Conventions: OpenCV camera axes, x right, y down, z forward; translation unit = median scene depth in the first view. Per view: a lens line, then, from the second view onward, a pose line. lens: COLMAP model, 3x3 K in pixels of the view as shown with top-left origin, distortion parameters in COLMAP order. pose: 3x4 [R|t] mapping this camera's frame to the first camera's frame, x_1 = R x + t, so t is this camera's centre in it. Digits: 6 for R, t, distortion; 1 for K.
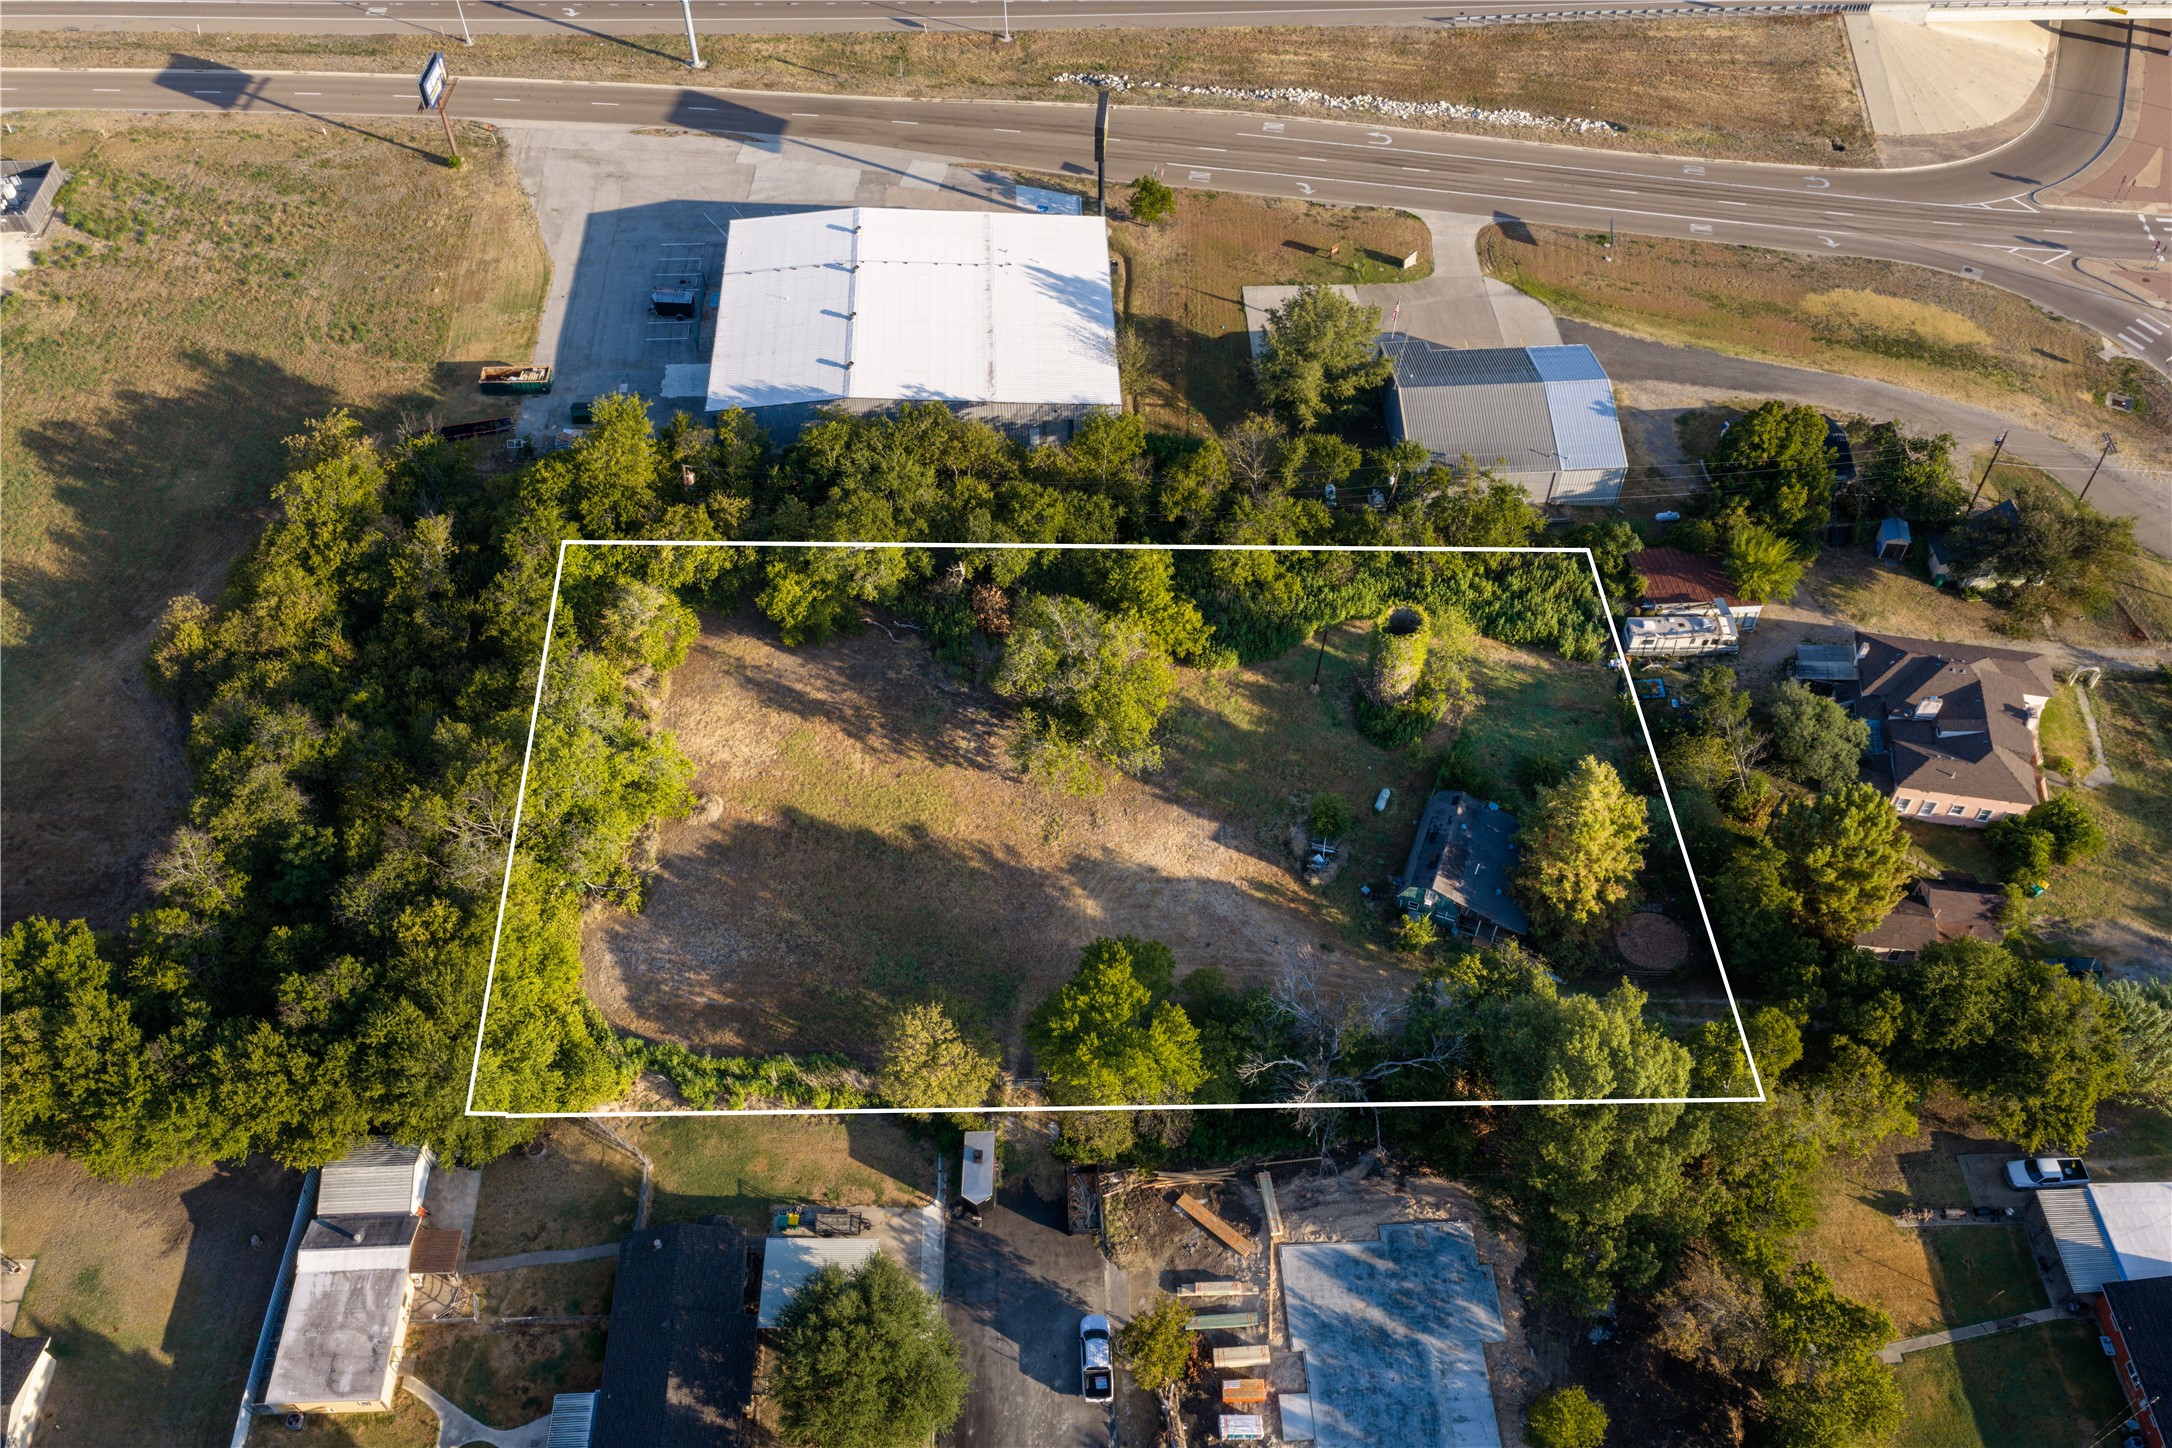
lens RADIAL K [[1789.2, 0, 1086.7], [0, 1789.2, 750.4], [0, 0, 1]] dist [0.031258, -0.054410]
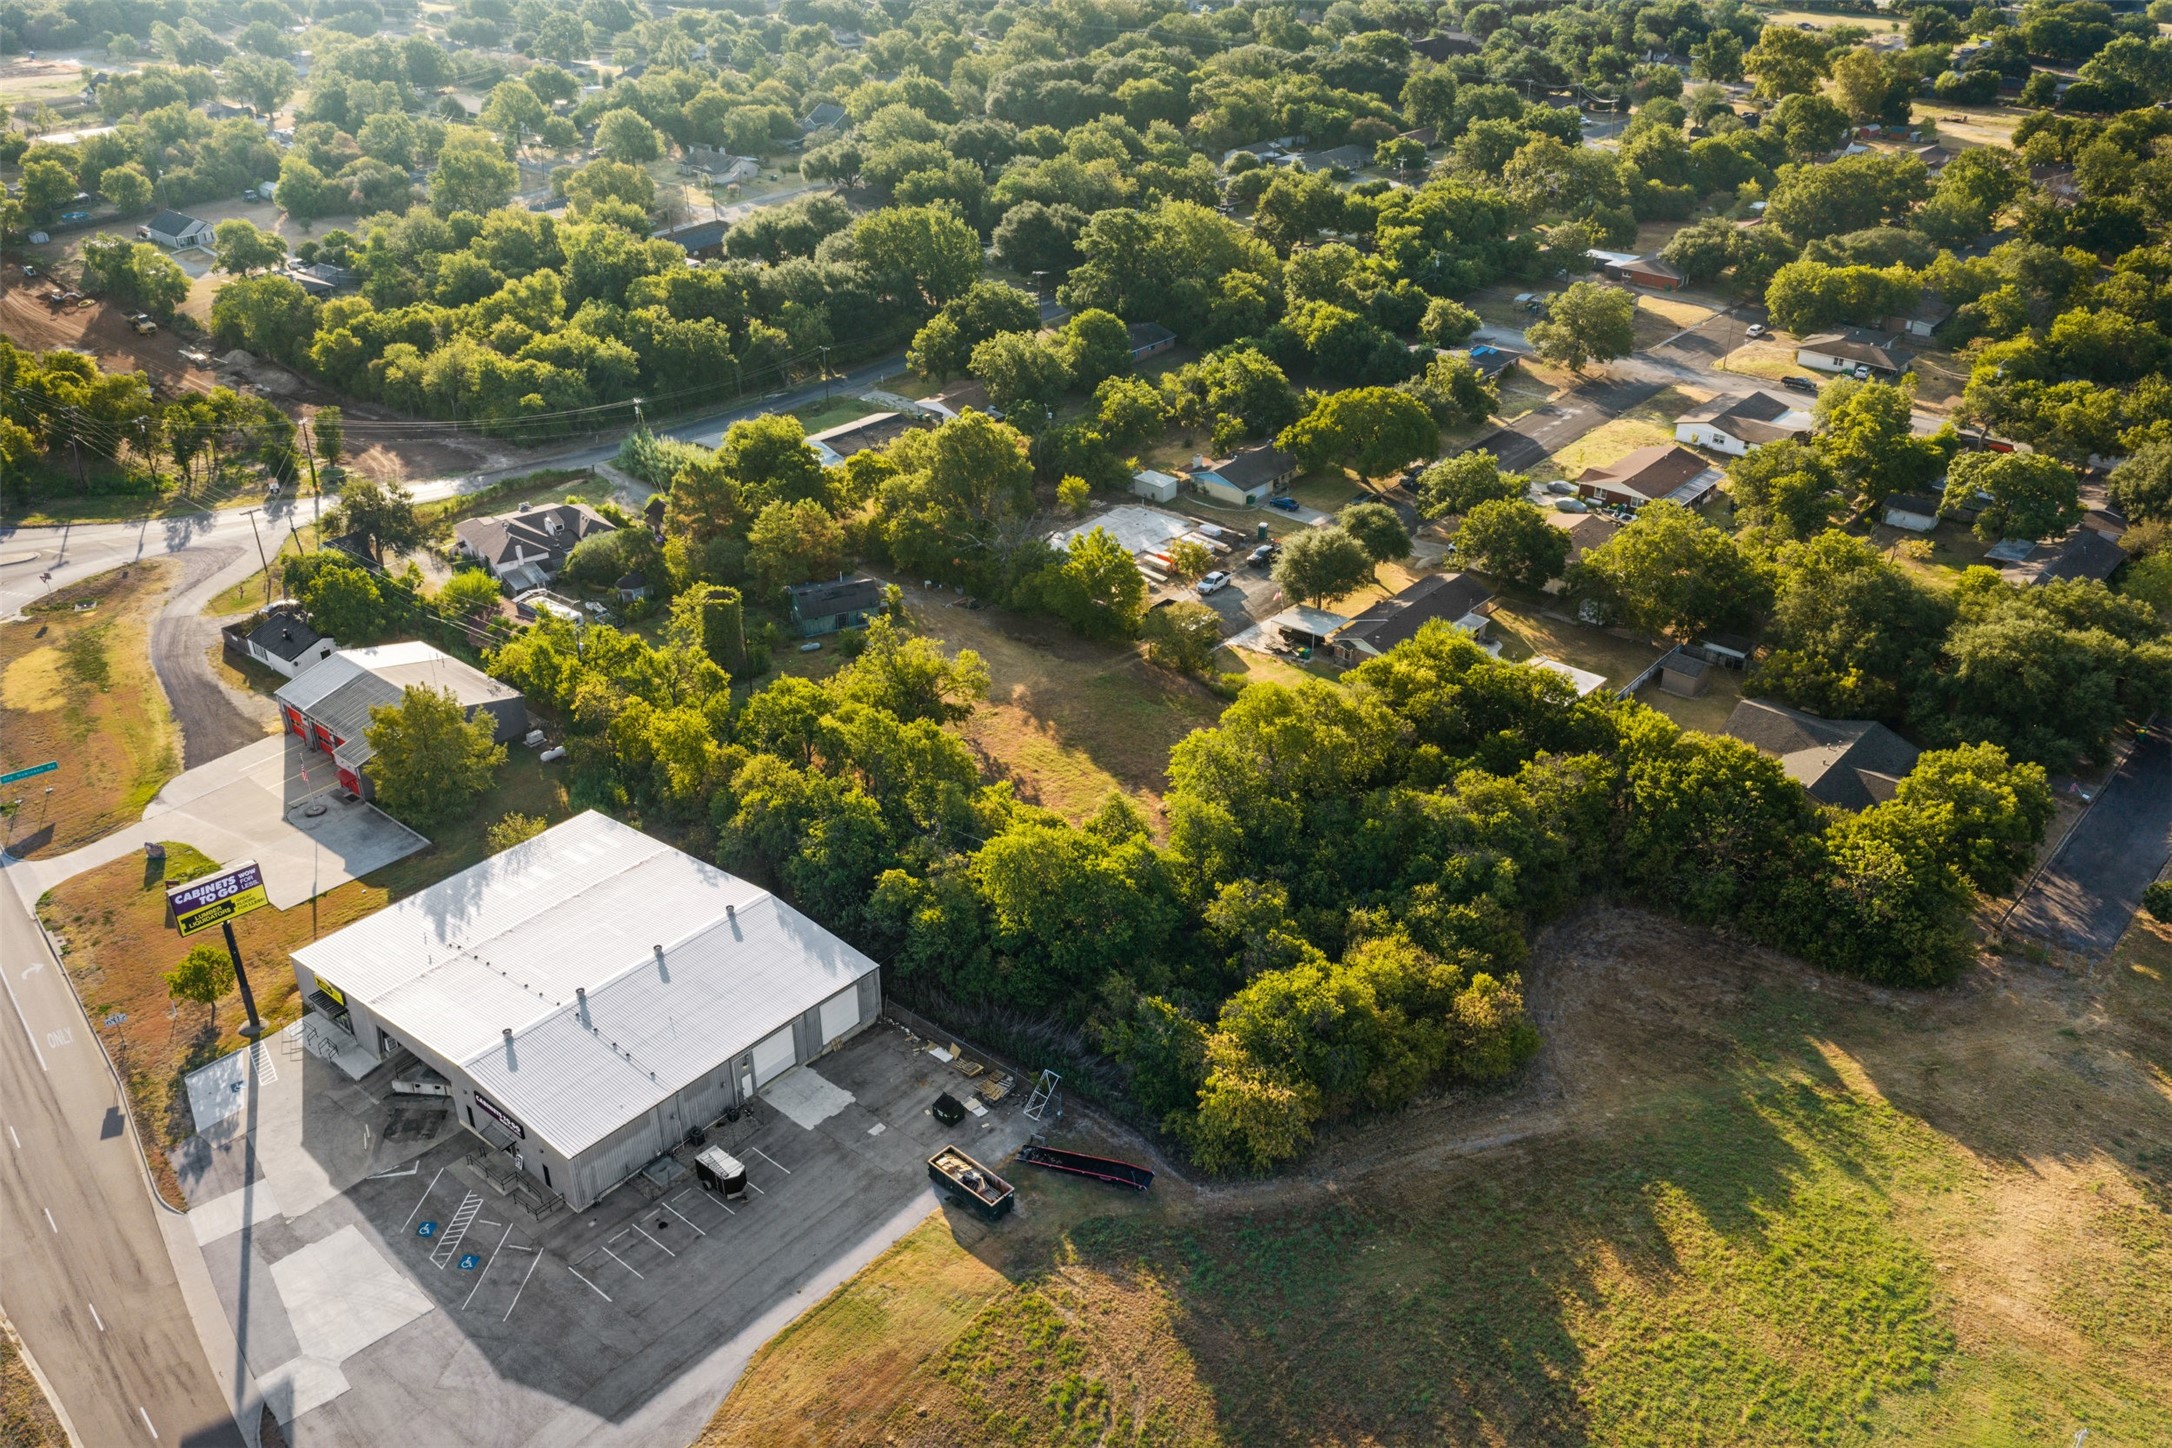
lens RADIAL K [[1789.2, 0, 1086.7], [0, 1789.2, 750.4], [0, 0, 1]] dist [0.031258, -0.054410]
pose [[-0.726821, -0.339209, 0.597218, -0.689436], [0.534770, 0.266149, 0.801989, -0.772038], [-0.430990, 0.902276, -0.012044, 0.782330]]
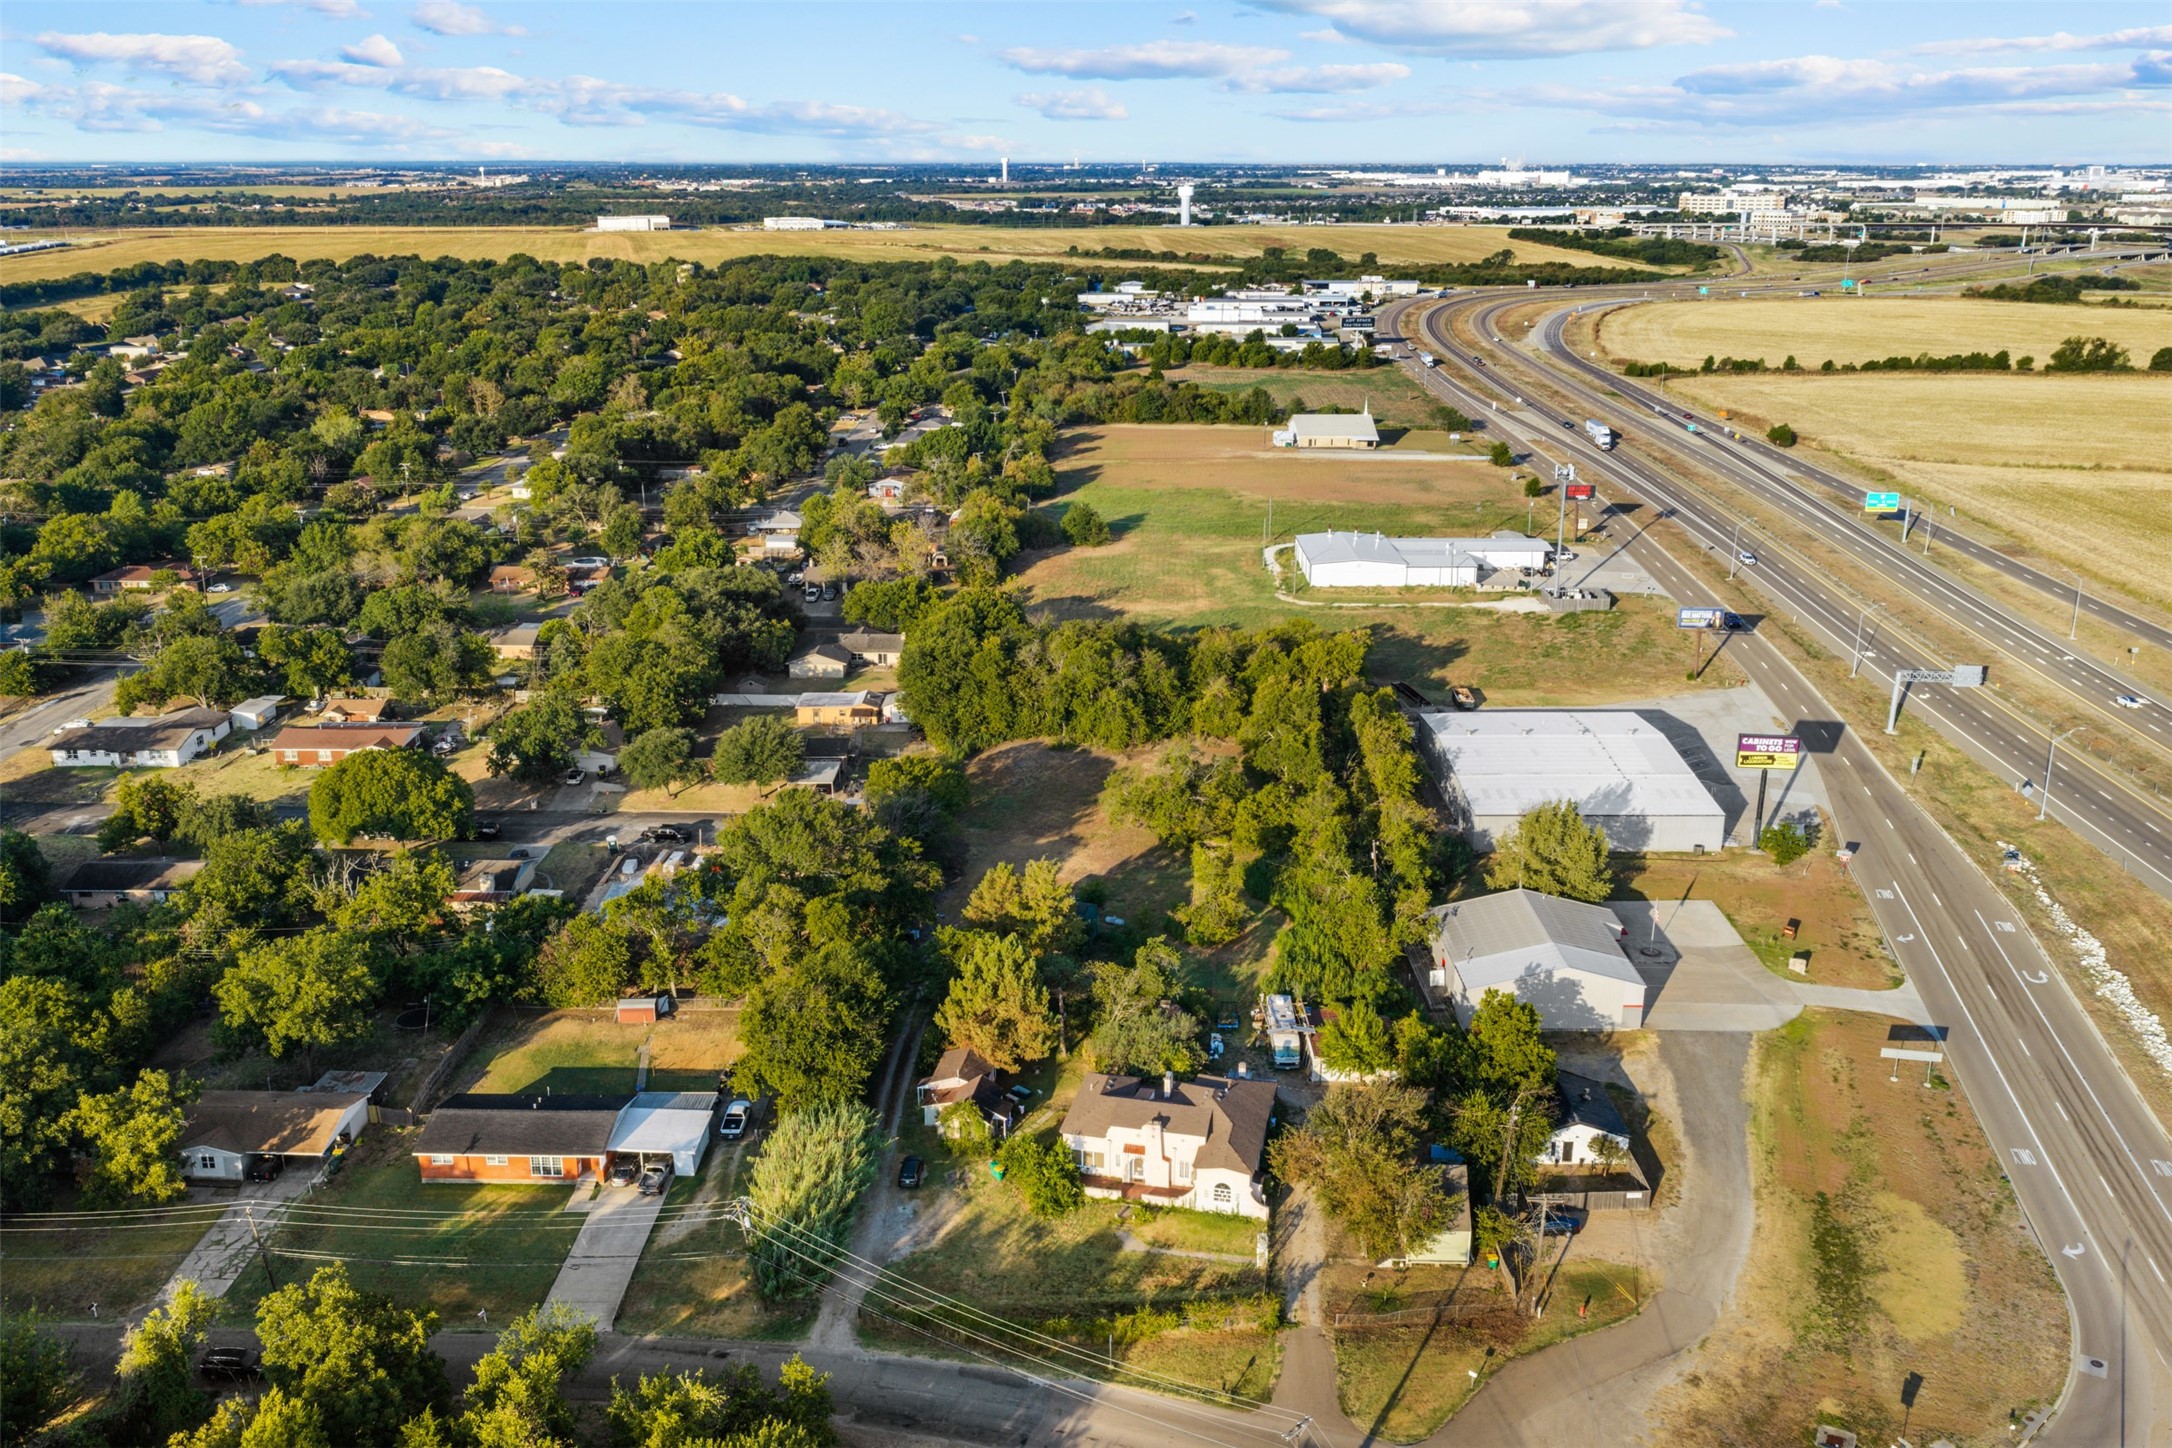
lens RADIAL K [[1789.2, 0, 1086.7], [0, 1789.2, 750.4], [0, 0, 1]] dist [0.031258, -0.054410]
pose [[-0.054390, 0.316220, -0.947125, 1.120958], [-0.776091, 0.583429, 0.239360, -0.280842], [0.628271, 0.748074, 0.213683, 0.468649]]
